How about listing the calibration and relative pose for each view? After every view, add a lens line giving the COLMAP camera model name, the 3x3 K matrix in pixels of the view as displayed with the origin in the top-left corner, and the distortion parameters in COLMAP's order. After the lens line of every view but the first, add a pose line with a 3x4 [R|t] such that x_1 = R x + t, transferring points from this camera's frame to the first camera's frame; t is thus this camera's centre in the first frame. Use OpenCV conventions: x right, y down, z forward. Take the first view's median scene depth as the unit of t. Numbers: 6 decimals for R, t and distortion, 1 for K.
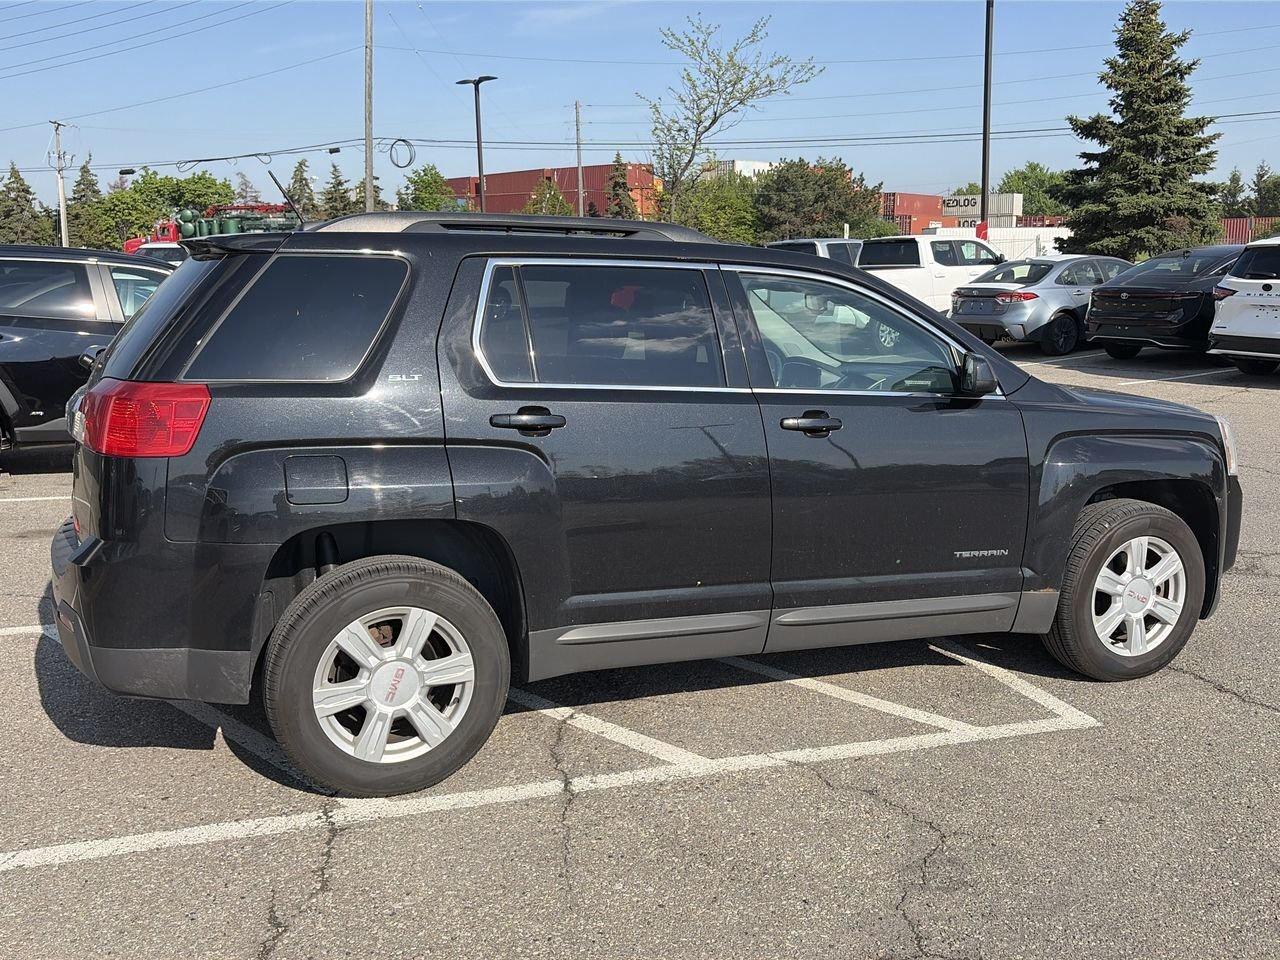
lens RADIAL K [[1344.4, 0, 639.1], [0, 1344.4, 467.6], [0, 0, 1]] dist [0.059542, -0.119304]
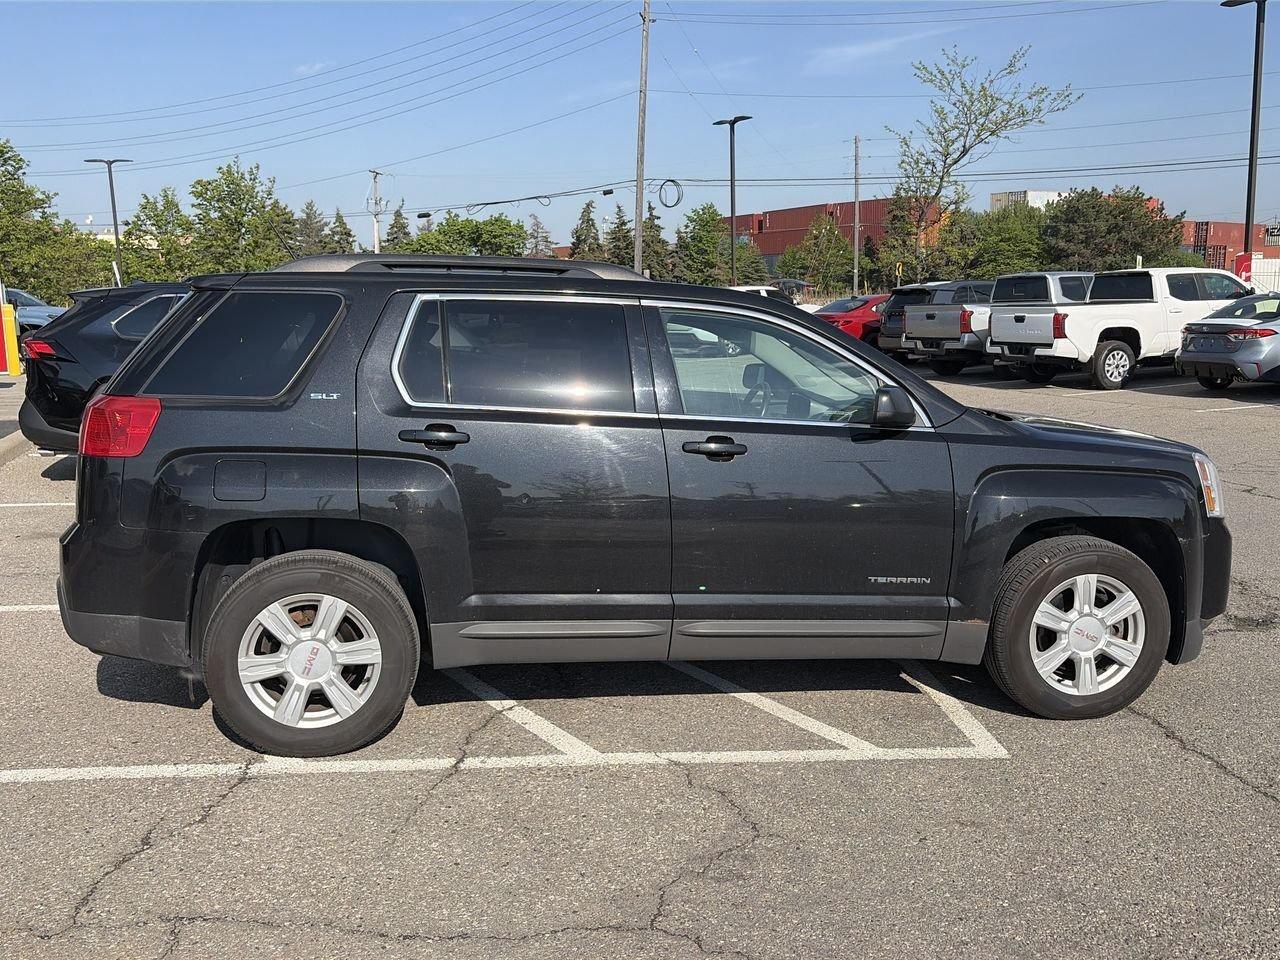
lens RADIAL K [[1366.1, 0, 641.6], [0, 1366.1, 478.6], [0, 0, 1]] dist [0.068649, -0.160212]
pose [[0.965395, 0.033223, -0.258668, 0.122071], [-0.038290, 0.999160, -0.014577, 0.003364], [0.257967, 0.023977, 0.965856, -0.021669]]
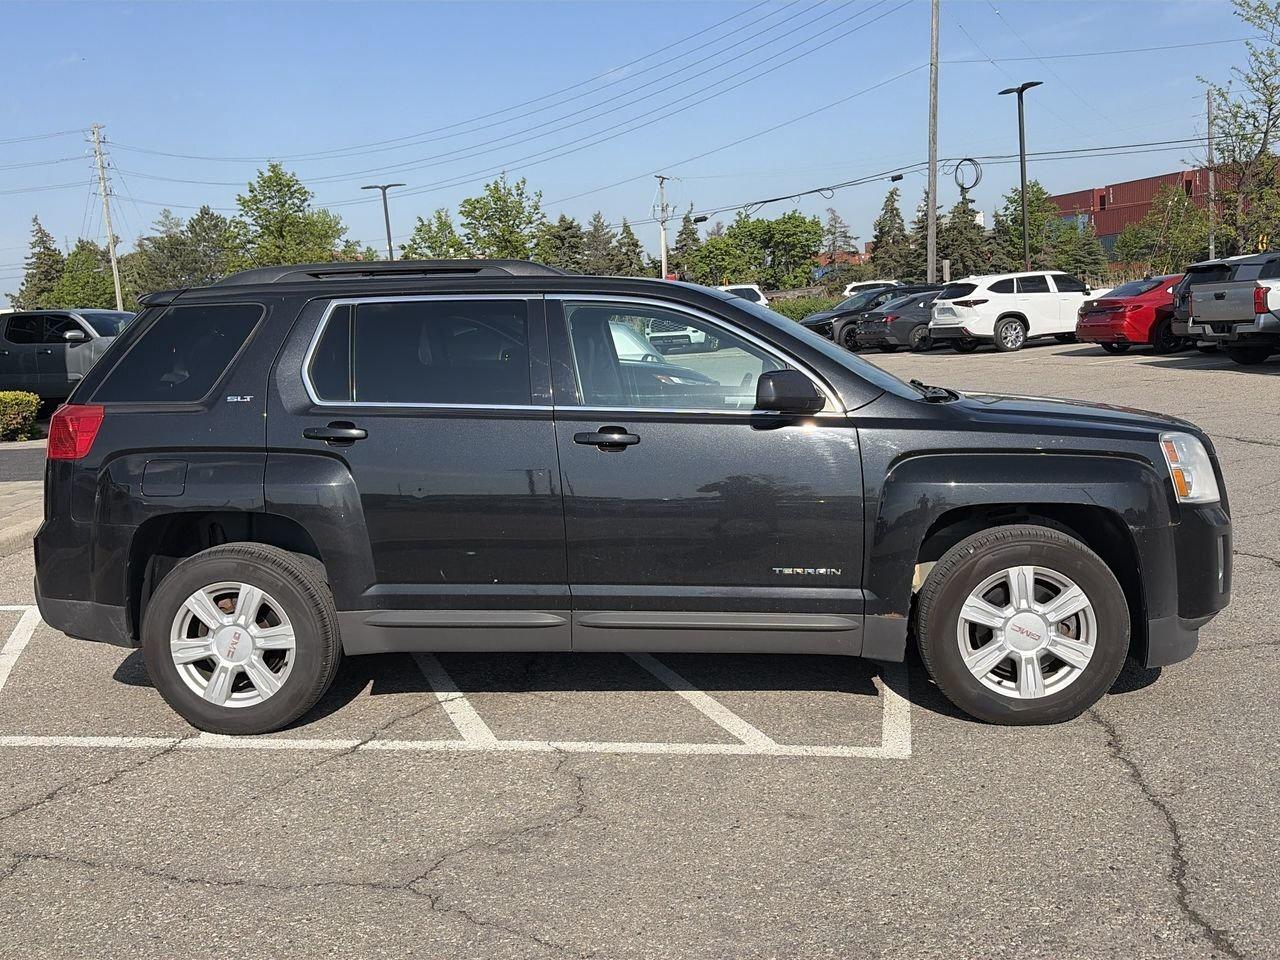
lens RADIAL K [[1530.2, 0, 640.0], [0, 1530.2, 480.0], [0, 0, 1]] dist [0.116868, -0.350137]
pose [[0.850293, 0.010913, -0.526197, 0.275616], [-0.027170, 0.999362, -0.023180, 0.009736], [0.525608, 0.034006, 0.850047, -0.006649]]
